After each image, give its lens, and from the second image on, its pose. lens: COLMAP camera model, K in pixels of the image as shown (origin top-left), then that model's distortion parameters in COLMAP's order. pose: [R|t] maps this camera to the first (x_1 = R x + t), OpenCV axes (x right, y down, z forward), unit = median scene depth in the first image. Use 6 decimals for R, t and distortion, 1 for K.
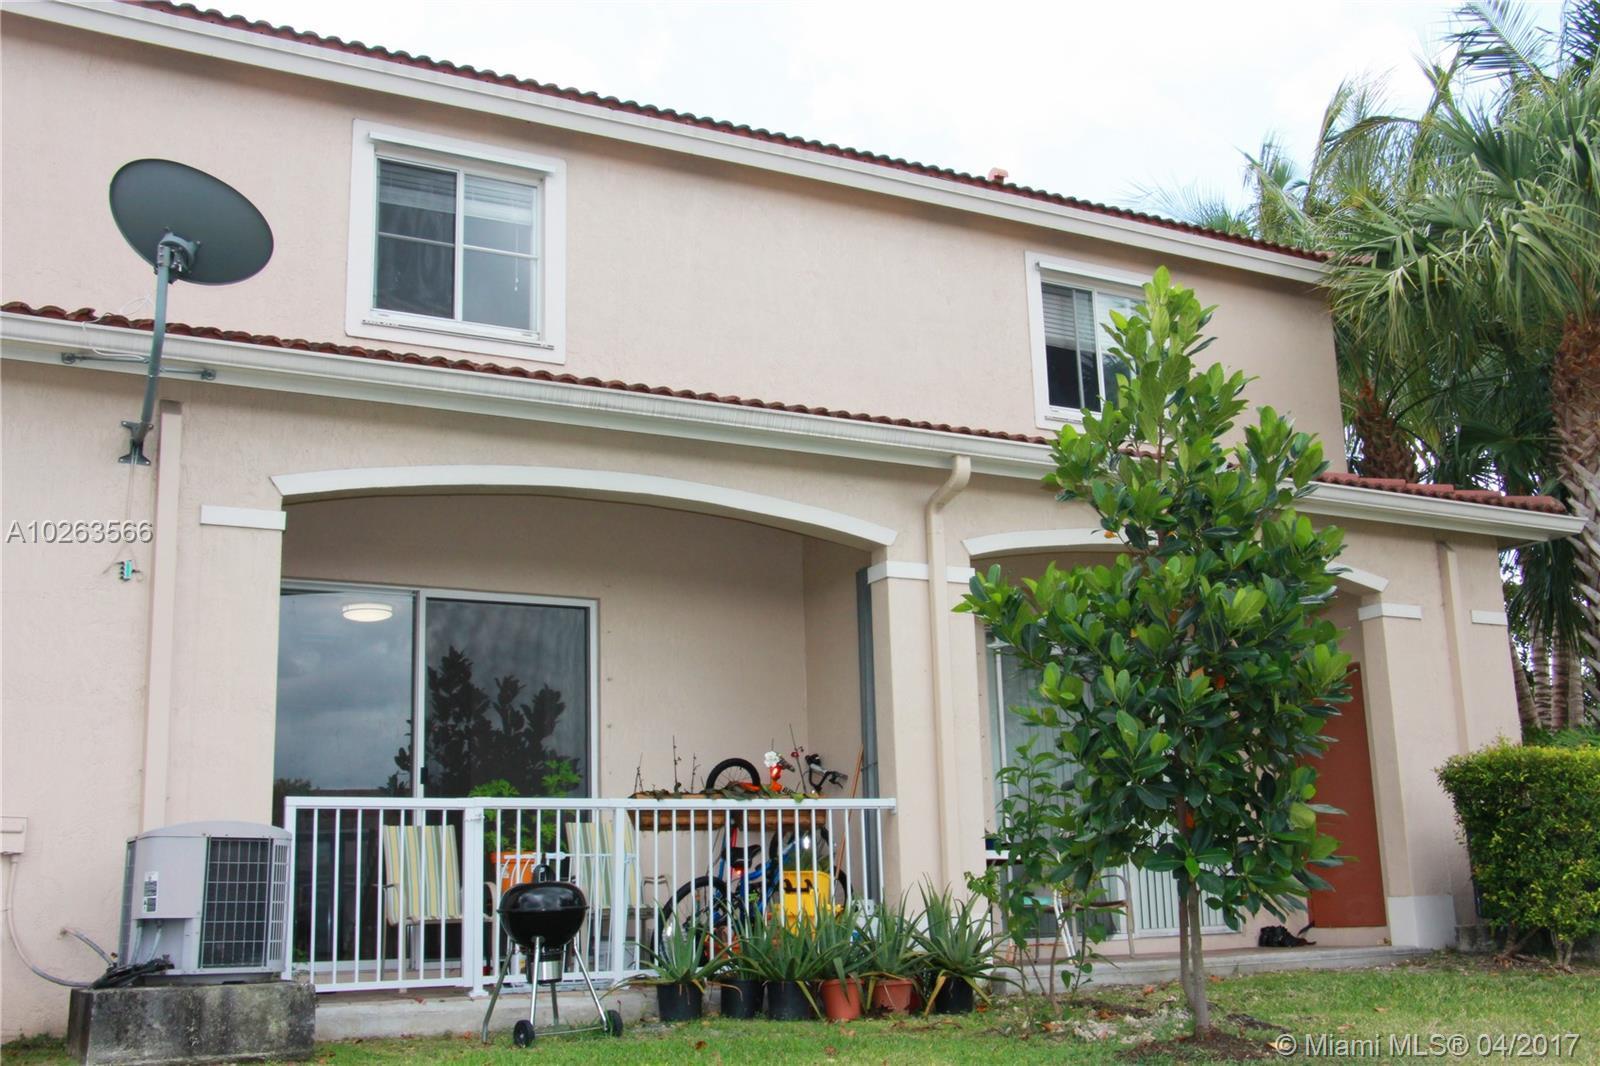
lens RADIAL K [[1679.1, 0, 800.0], [0, 1679.1, 533.0], [0, 0, 1]] dist [-0.087043, 0.222567]
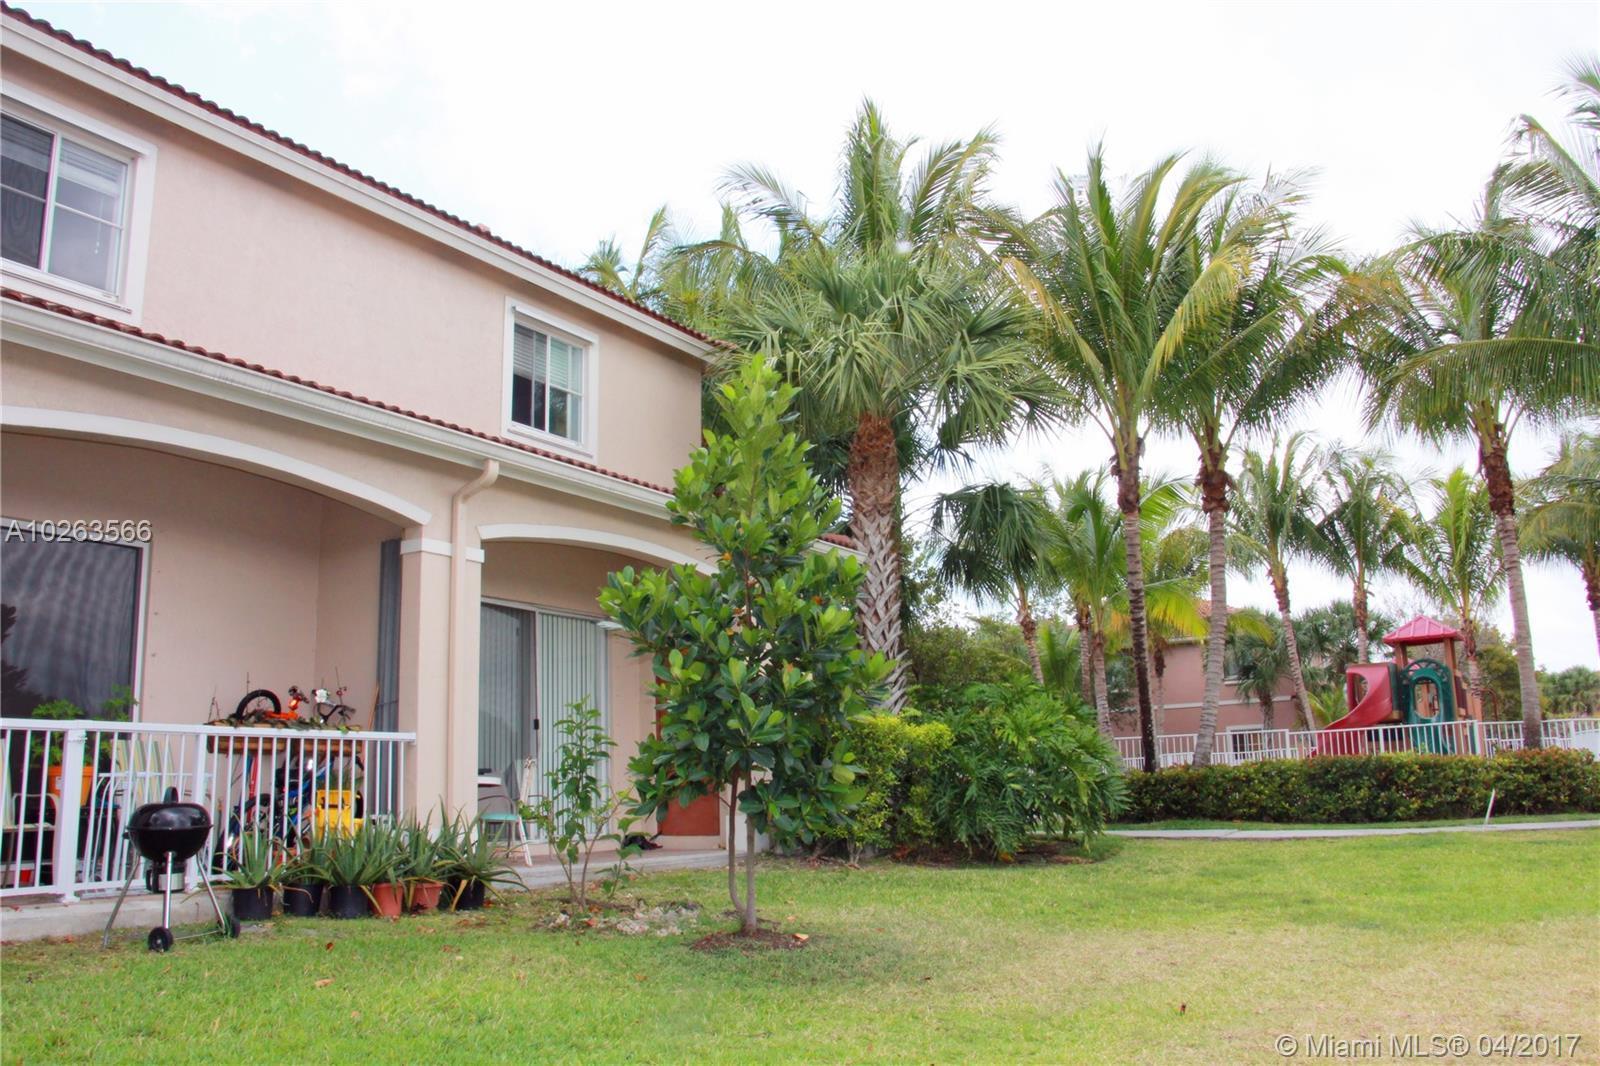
lens RADIAL K [[1307.1, 0, 827.0], [0, 1307.1, 543.6], [0, 0, 1]] dist [-0.166445, 0.144752]
pose [[0.865572, 0.106002, 0.489437, -0.146669], [-0.116351, 0.993164, -0.009332, -0.004318], [-0.487080, -0.048869, 0.871989, 0.044448]]
